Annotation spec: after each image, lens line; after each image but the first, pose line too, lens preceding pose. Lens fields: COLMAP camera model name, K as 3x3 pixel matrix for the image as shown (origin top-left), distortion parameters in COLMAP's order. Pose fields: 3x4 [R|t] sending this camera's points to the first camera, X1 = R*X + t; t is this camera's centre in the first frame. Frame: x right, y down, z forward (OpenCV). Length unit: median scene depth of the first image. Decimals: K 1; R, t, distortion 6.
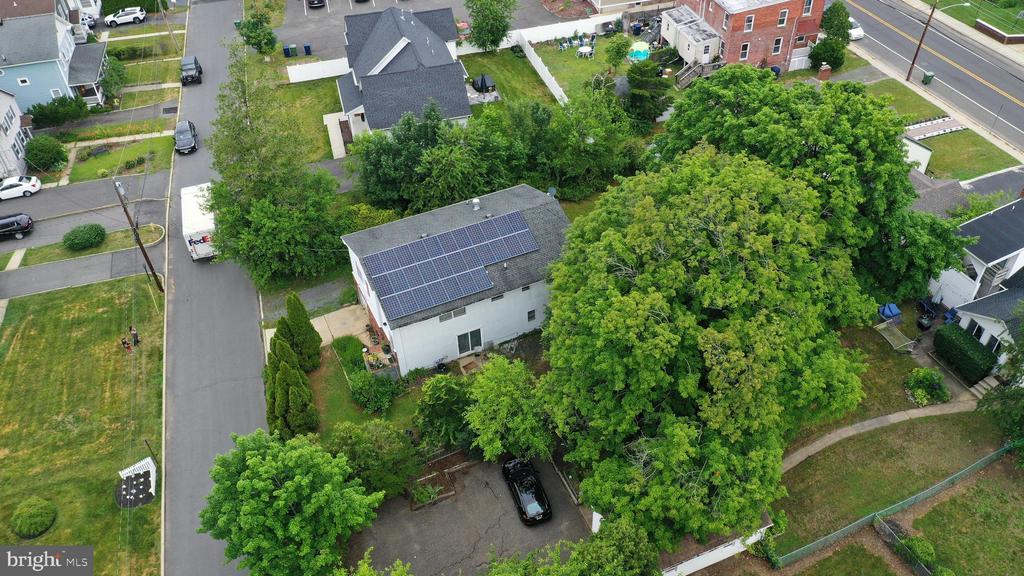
lens RADIAL K [[804.8, 0, 514.6], [0, 804.8, 290.1], [0, 0, 1]] dist [0.009725, -0.014673]
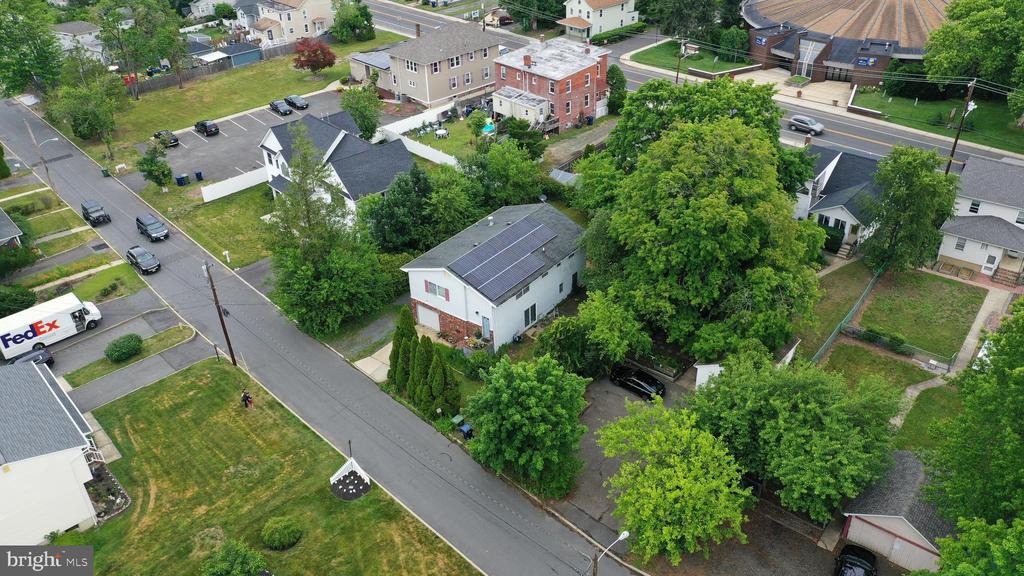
lens RADIAL K [[804.8, 0, 514.9], [0, 804.8, 291.4], [0, 0, 1]] dist [0.009725, -0.014673]
pose [[0.888002, -0.240801, 0.391749, -0.398336], [0.303994, 0.946622, -0.107212, 0.109726], [-0.345021, 0.214293, 0.913805, -0.122131]]
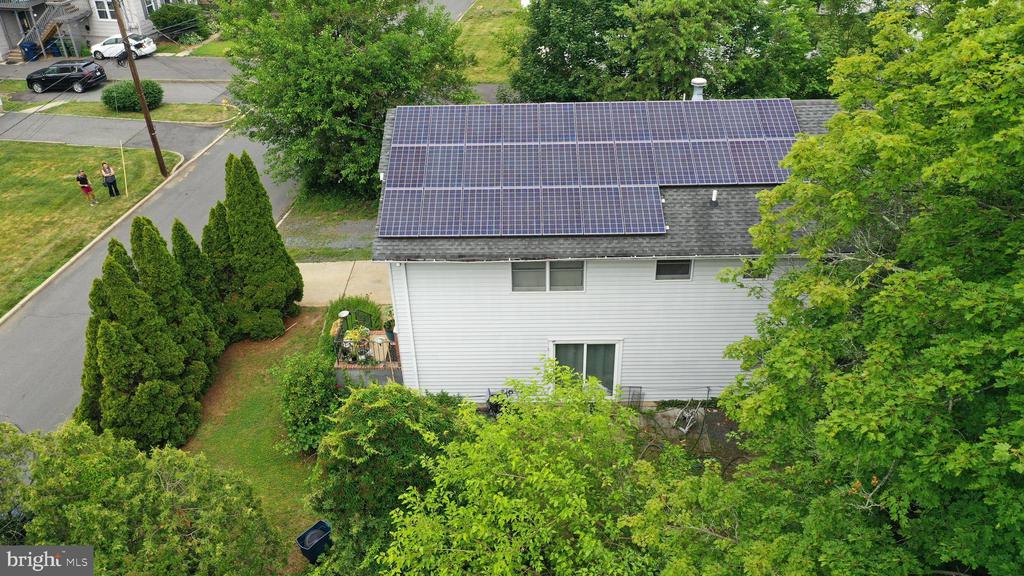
lens RADIAL K [[804.8, 0, 518.3], [0, 804.8, 290.3], [0, 0, 1]] dist [0.009725, -0.014673]
pose [[0.903014, 0.239018, -0.356981, 0.035009], [-0.290173, 0.952092, -0.096541, 0.051696], [0.316804, 0.190764, 0.929109, 0.419252]]
